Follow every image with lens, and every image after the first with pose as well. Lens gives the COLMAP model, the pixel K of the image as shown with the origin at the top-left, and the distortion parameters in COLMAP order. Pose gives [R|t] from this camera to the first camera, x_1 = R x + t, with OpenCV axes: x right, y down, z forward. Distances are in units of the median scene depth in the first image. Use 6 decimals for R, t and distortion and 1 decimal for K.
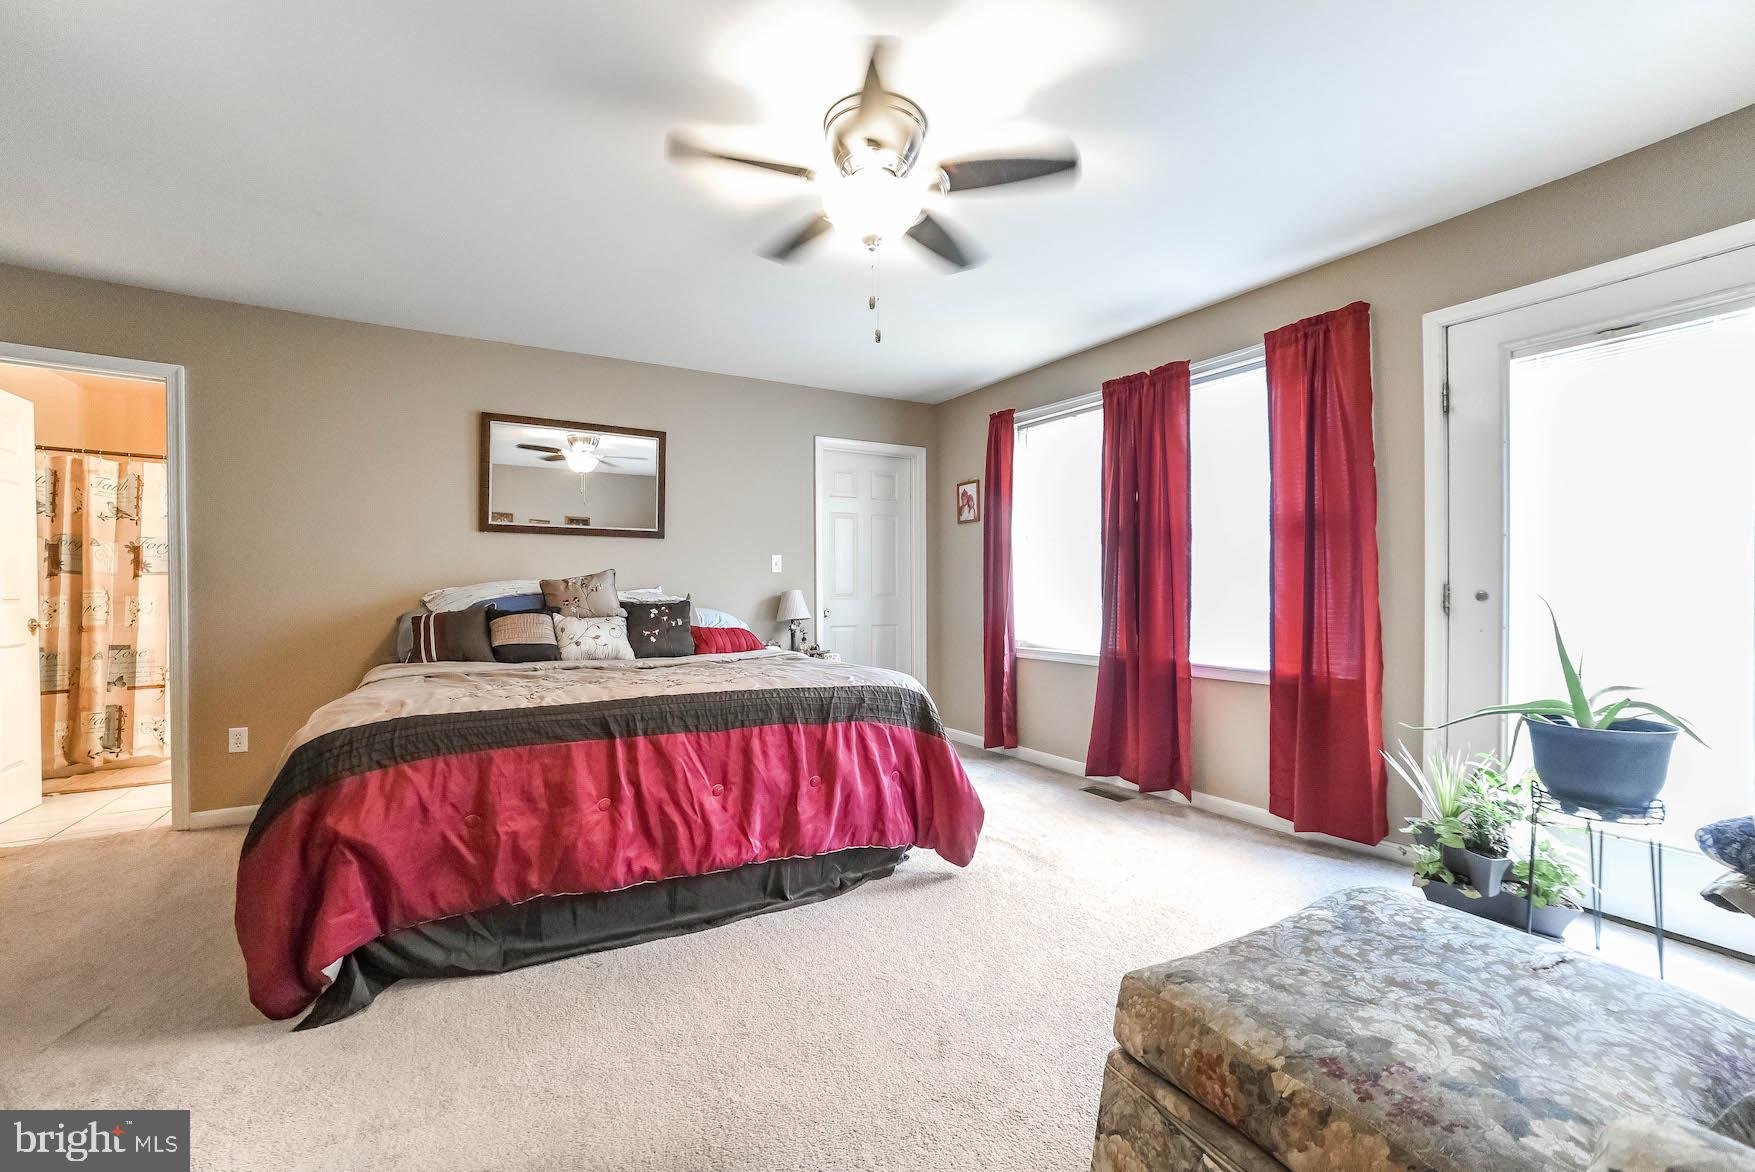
lens RADIAL K [[673.3, 0, 869.3], [0, 673.3, 588.0], [0, 0, 1]] dist [-0.085519, 0.029710]
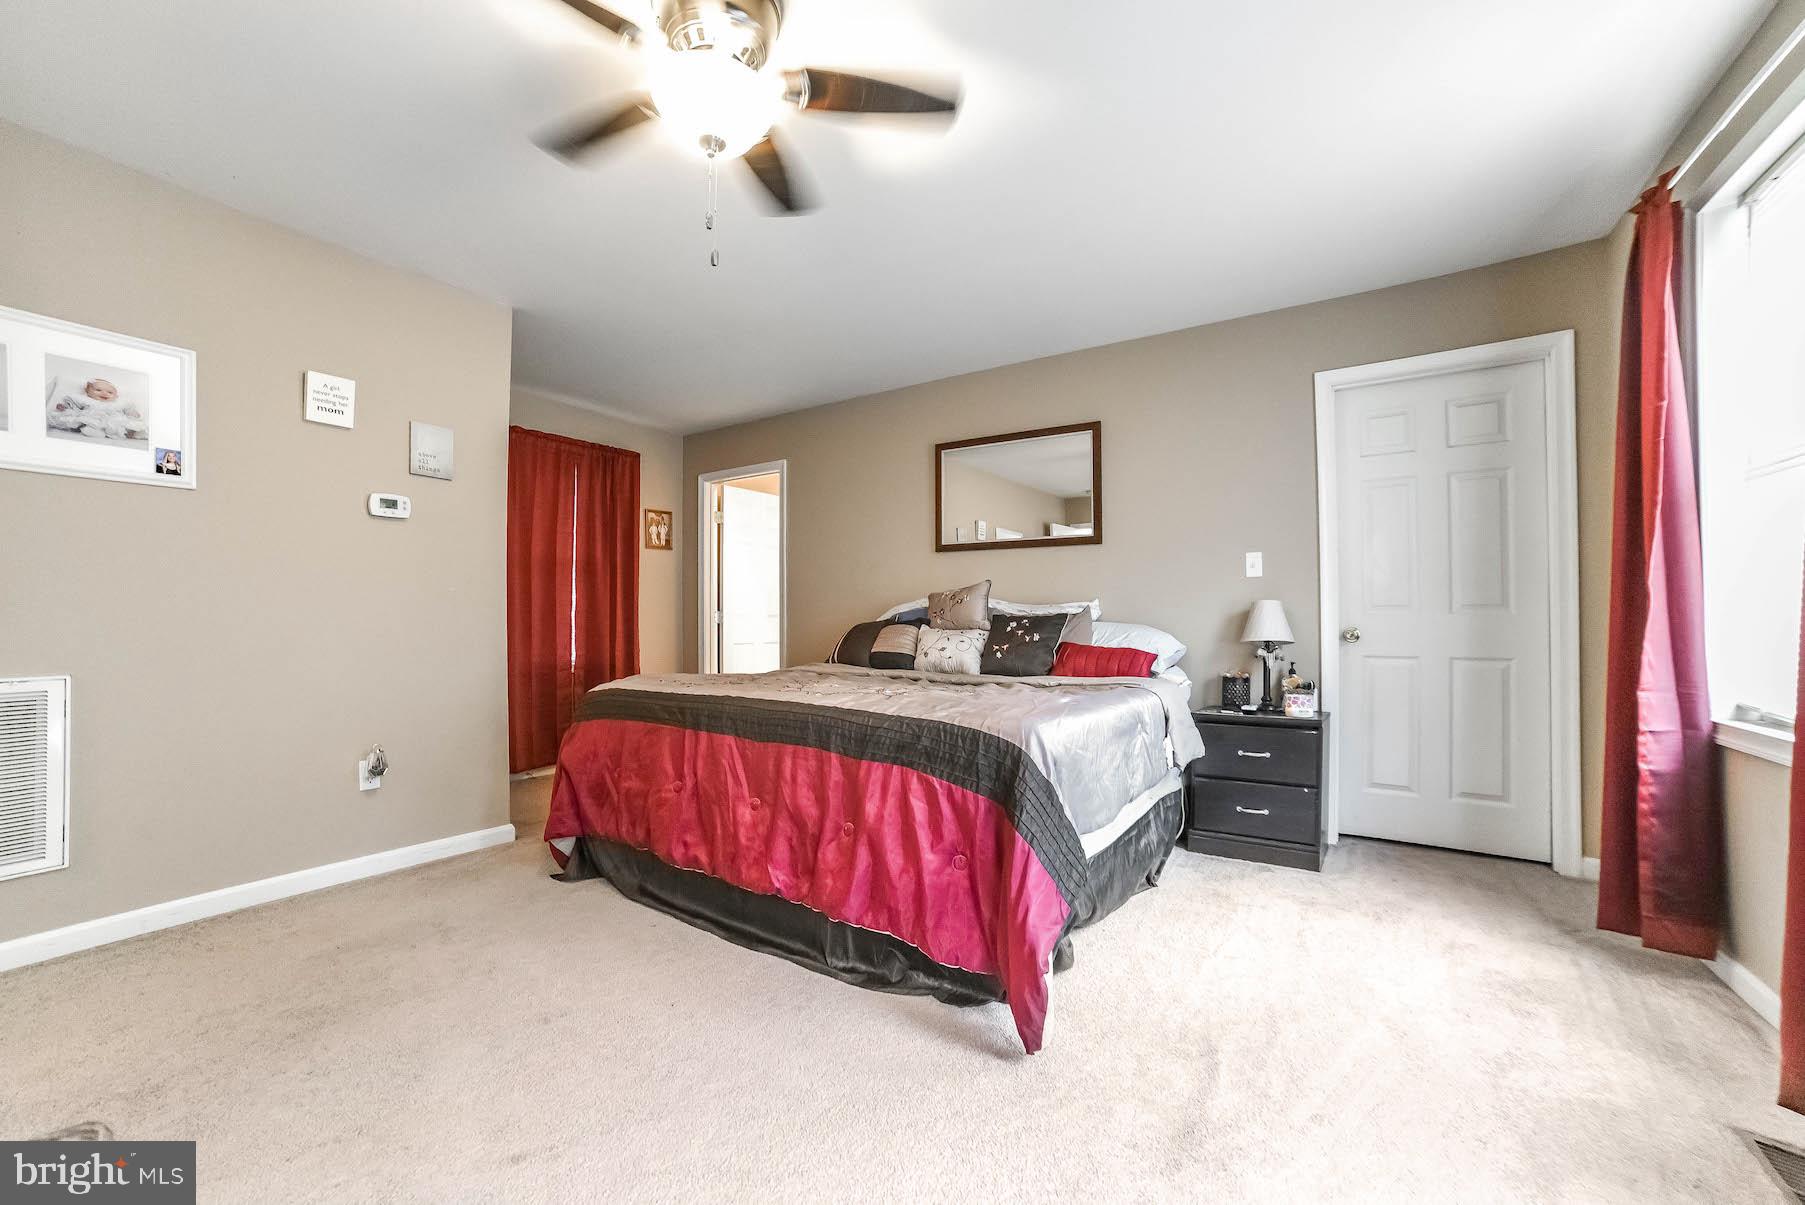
lens RADIAL K [[692.5, 0, 894.0], [0, 692.5, 604.6], [0, 0, 1]] dist [-0.085519, 0.029710]
pose [[0.467275, -0.017975, -0.883929, 0.469704], [0.003032, 0.999820, -0.018729, 0.027478], [0.884107, 0.006072, 0.467246, 0.469793]]
